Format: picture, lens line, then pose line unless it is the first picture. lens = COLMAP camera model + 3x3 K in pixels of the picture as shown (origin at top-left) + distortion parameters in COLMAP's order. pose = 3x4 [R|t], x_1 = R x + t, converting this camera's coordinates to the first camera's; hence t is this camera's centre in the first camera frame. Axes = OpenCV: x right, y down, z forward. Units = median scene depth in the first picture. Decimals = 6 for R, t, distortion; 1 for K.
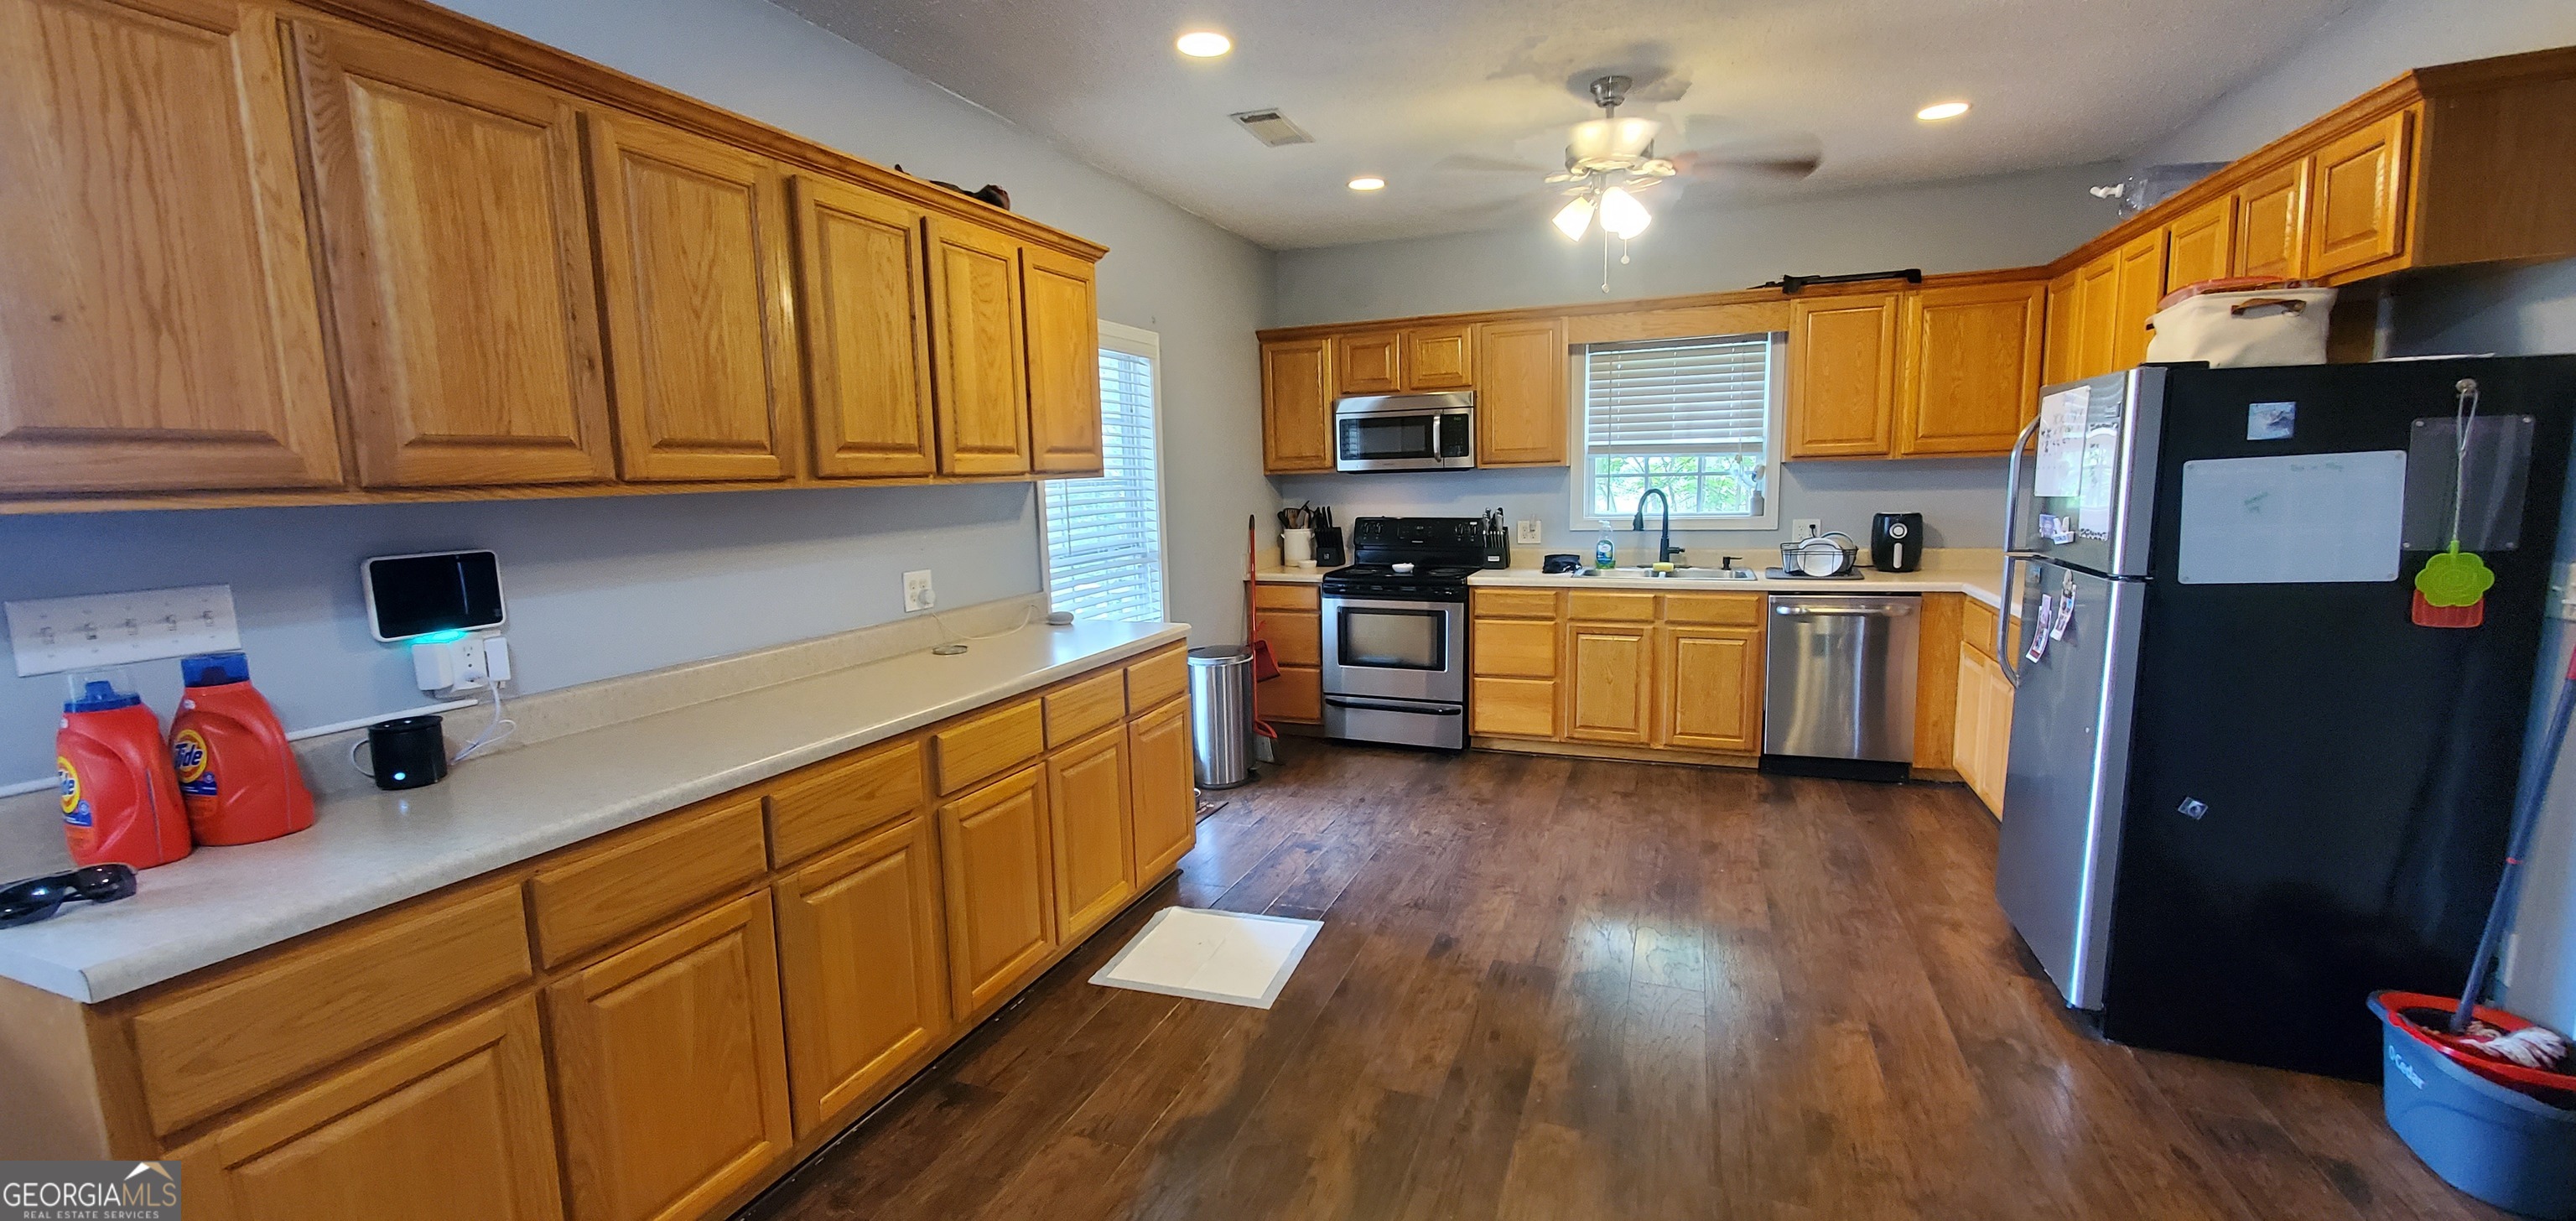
lens RADIAL K [[1034.4, 0, 1280.4], [0, 1034.4, 614.9], [0, 0, 1]] dist [-0.000838, 0.000537]
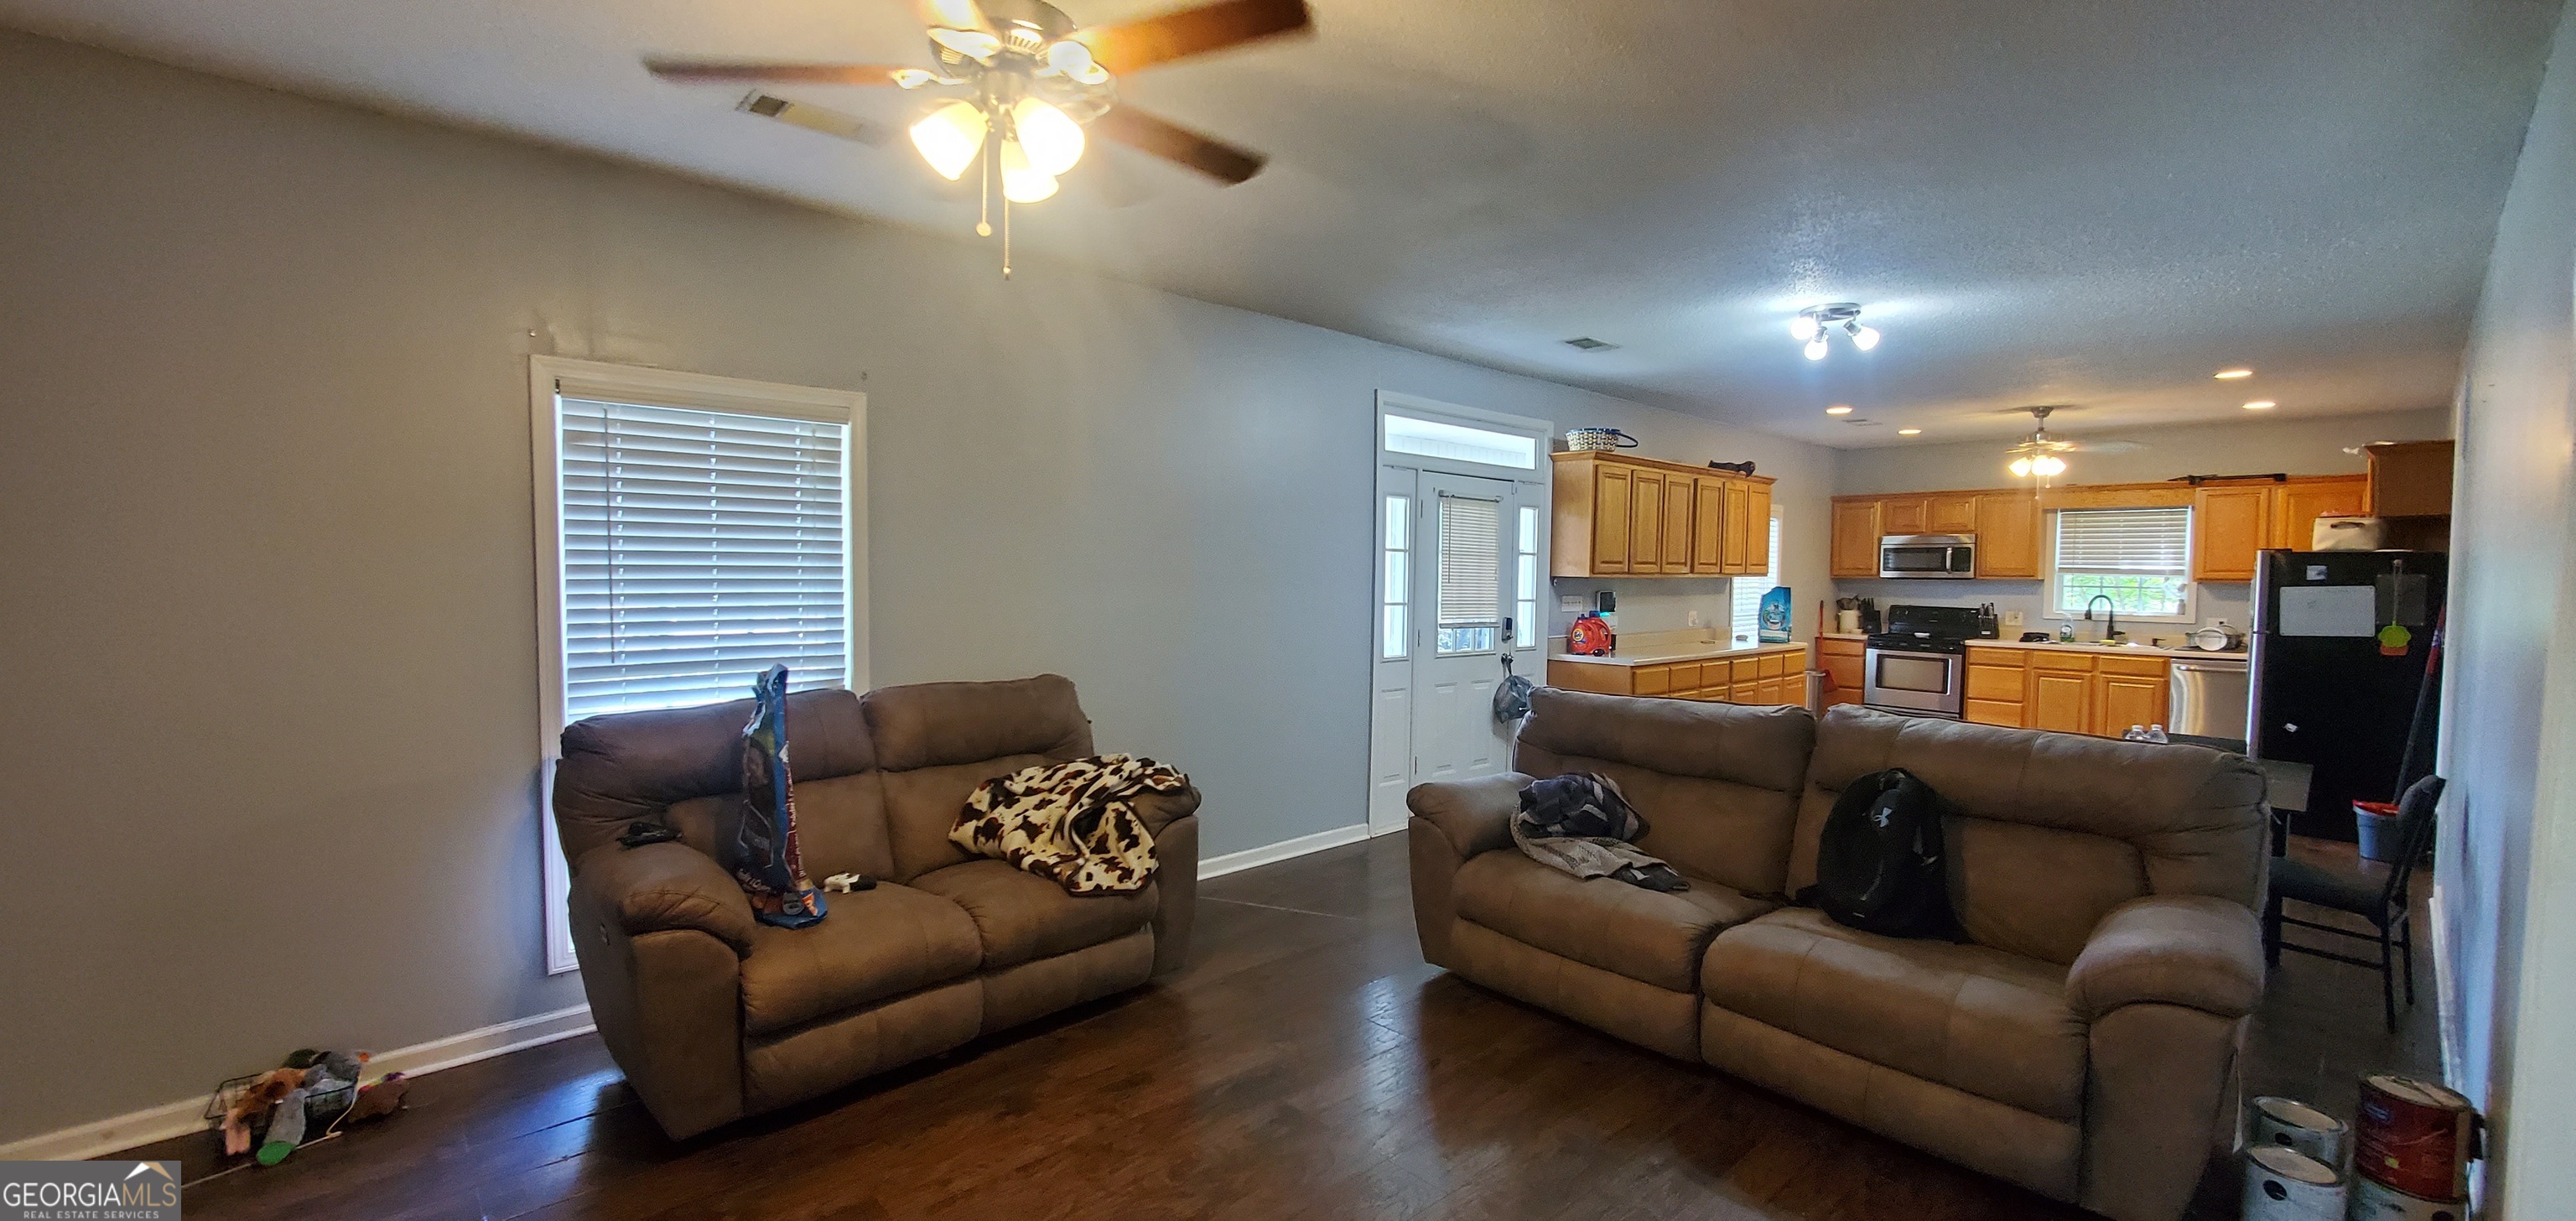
lens RADIAL K [[1025.0, 0, 1274.5], [0, 1025.0, 616.0], [0, 0, 1]] dist [0.002547, 0.000284]
pose [[0.895993, 0.054730, -0.440683, -0.140877], [-0.093092, 0.993475, -0.065891, 0.201291], [0.434201, 0.100062, 0.895241, -1.469951]]
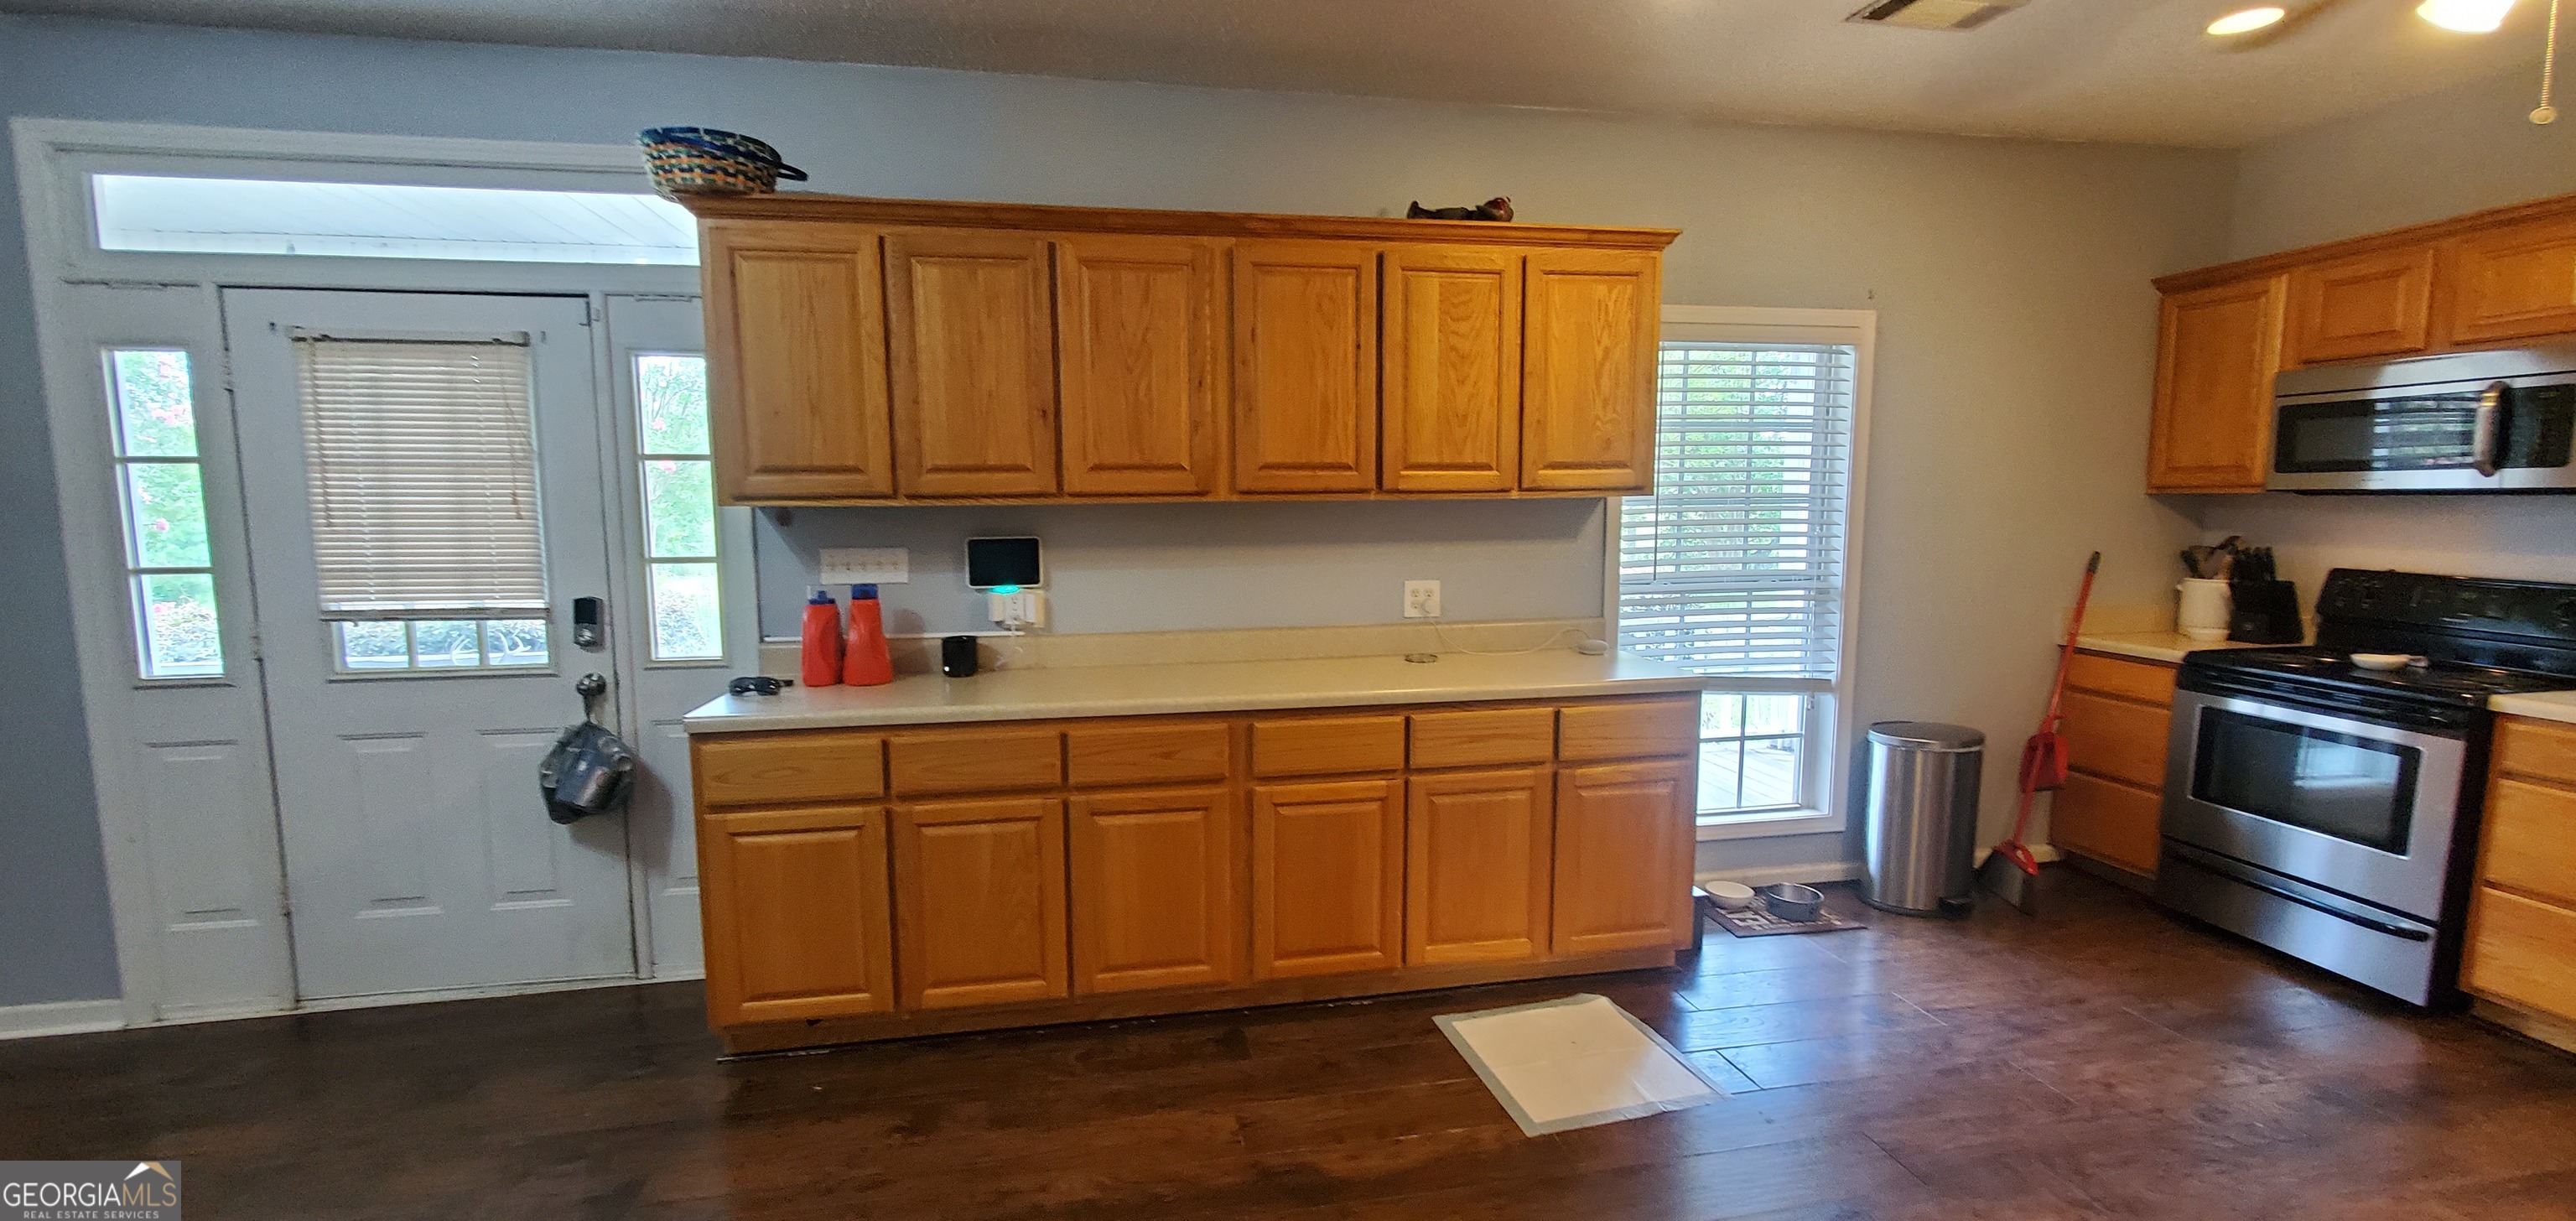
lens RADIAL K [[1034.4, 0, 1280.4], [0, 1034.4, 614.9], [0, 0, 1]] dist [-0.000838, 0.000537]
pose [[0.527775, 0.117645, -0.841198, 0.409490], [-0.121032, 0.990672, 0.062613, -0.049216], [0.840717, 0.068766, 0.537090, 0.272220]]
